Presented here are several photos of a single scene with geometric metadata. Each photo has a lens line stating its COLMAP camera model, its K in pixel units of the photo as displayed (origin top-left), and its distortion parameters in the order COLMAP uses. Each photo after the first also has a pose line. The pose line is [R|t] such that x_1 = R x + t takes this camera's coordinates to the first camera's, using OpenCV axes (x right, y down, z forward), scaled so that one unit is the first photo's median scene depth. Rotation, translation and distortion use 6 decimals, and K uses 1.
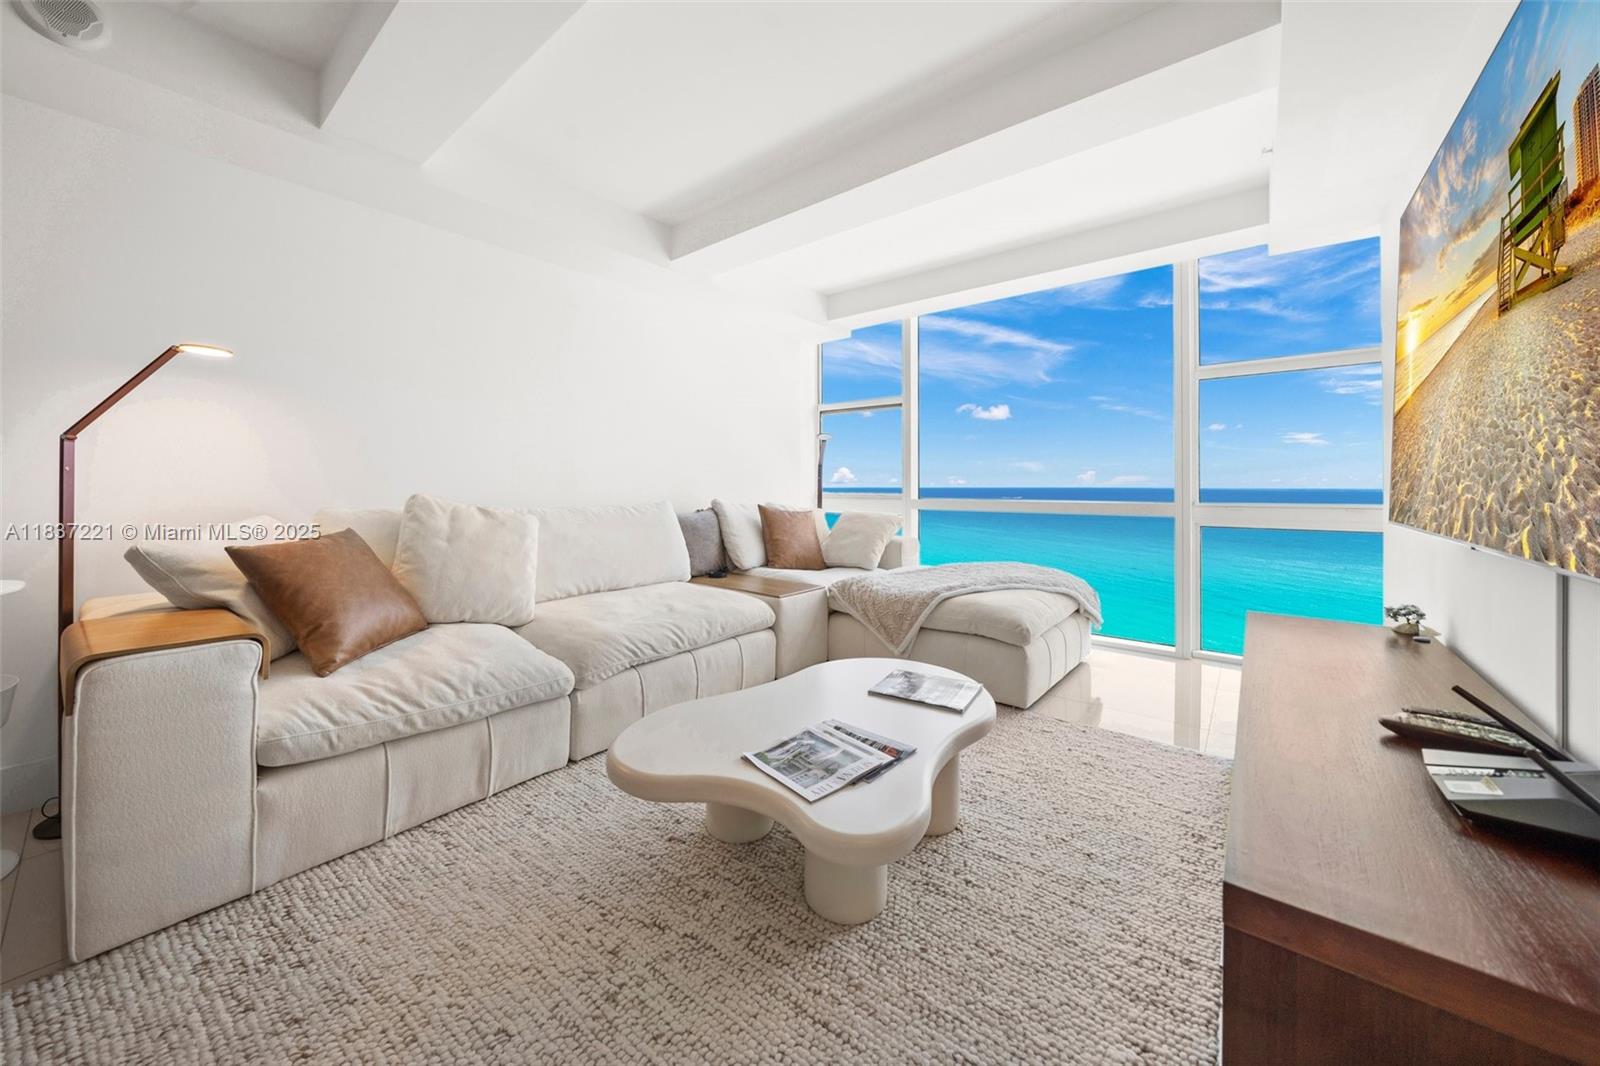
lens RADIAL K [[575.8, 0, 798.6], [0, 575.8, 478.2], [0, 0, 1]] dist [-0.006676, -0.000047]
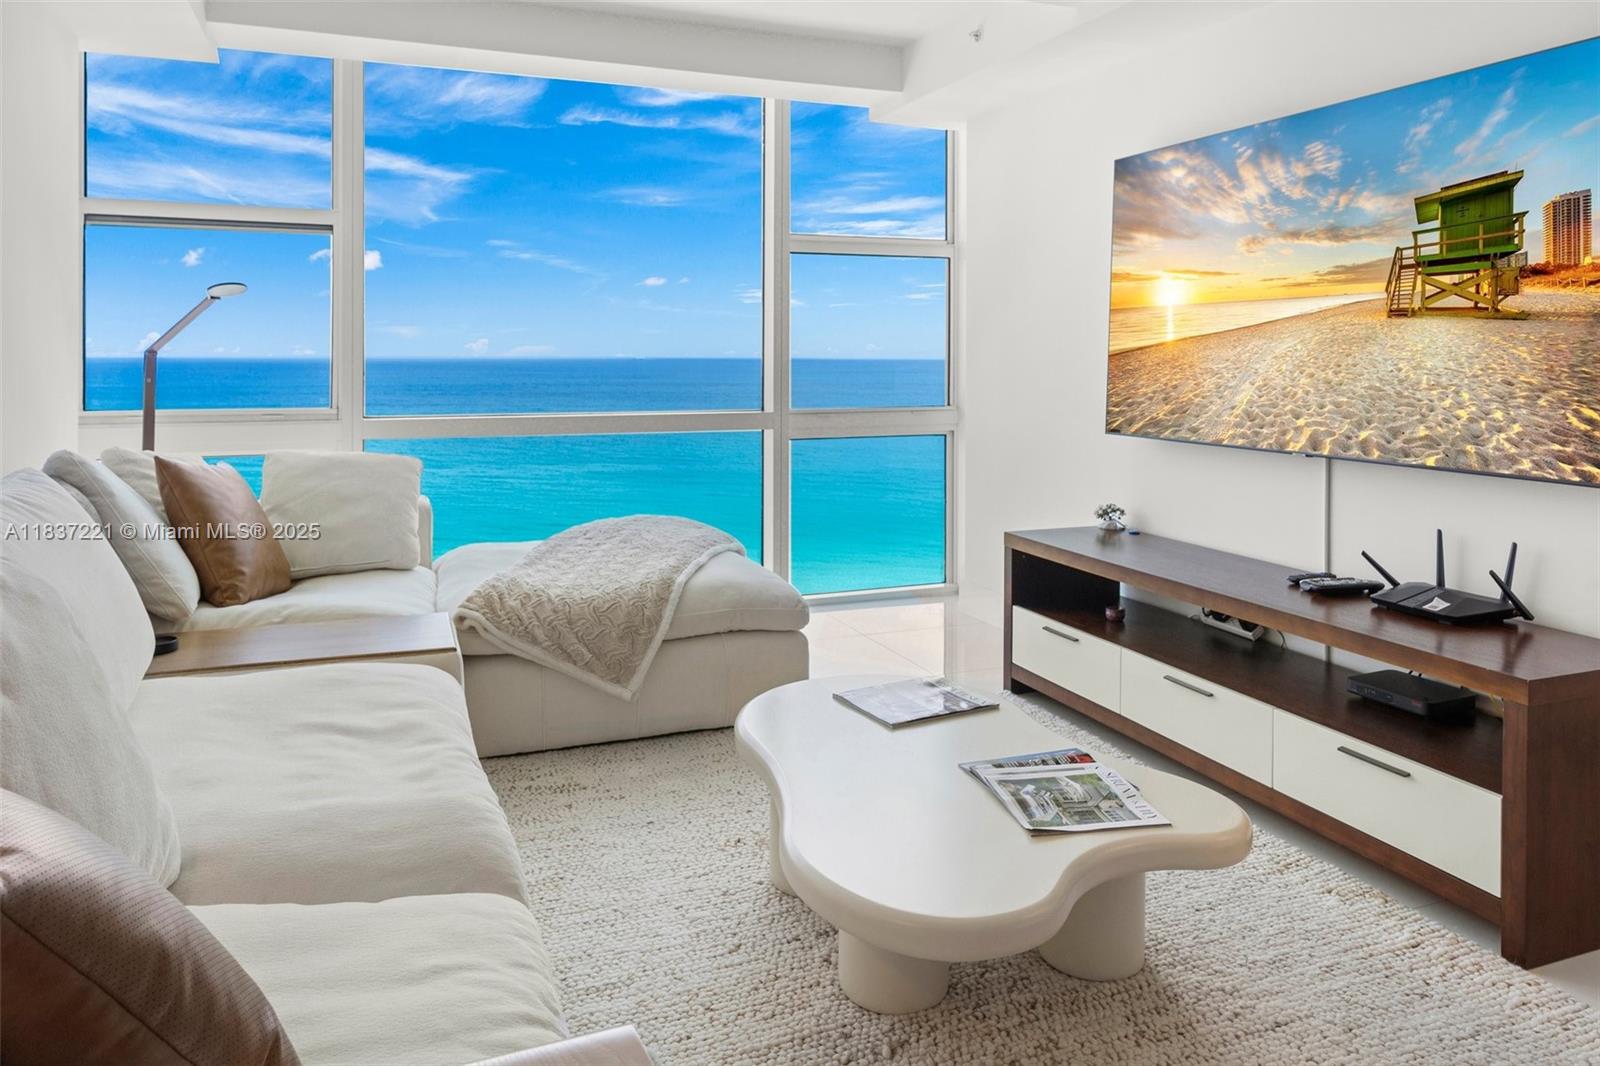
lens RADIAL K [[1096.1, 0, 794.7], [0, 1096.1, 359.1], [0, 0, 1]] dist [-0.006637, 0.000737]
pose [[0.479576, -0.005304, 0.877485, -0.702796], [-0.015492, 0.999775, 0.014510, -0.054733], [-0.877364, -0.020553, 0.479385, 0.314760]]
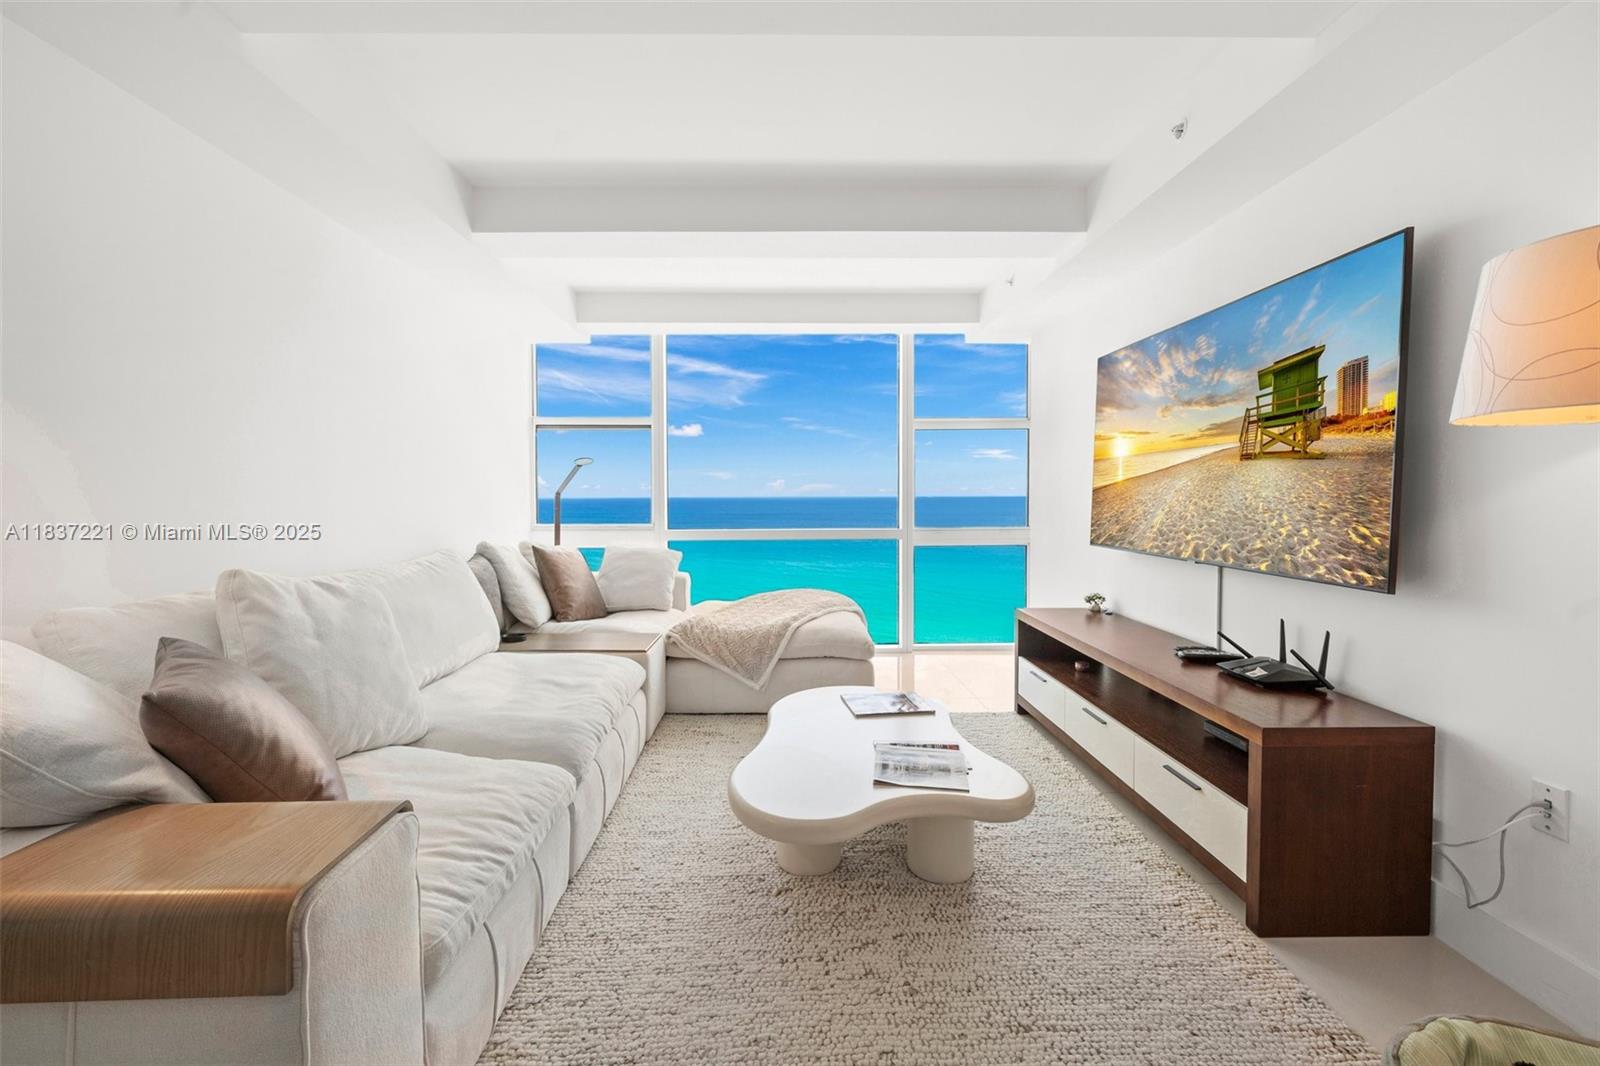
lens RADIAL K [[675.4, 0, 792.3], [0, 675.4, 507.6], [0, 0, 1]] dist [-0.001936, -0.000207]
pose [[0.762543, -0.014455, 0.646776, -0.539610], [-0.004858, 0.999594, 0.028068, -0.049169], [-0.646920, -0.024545, 0.762163, 0.048925]]
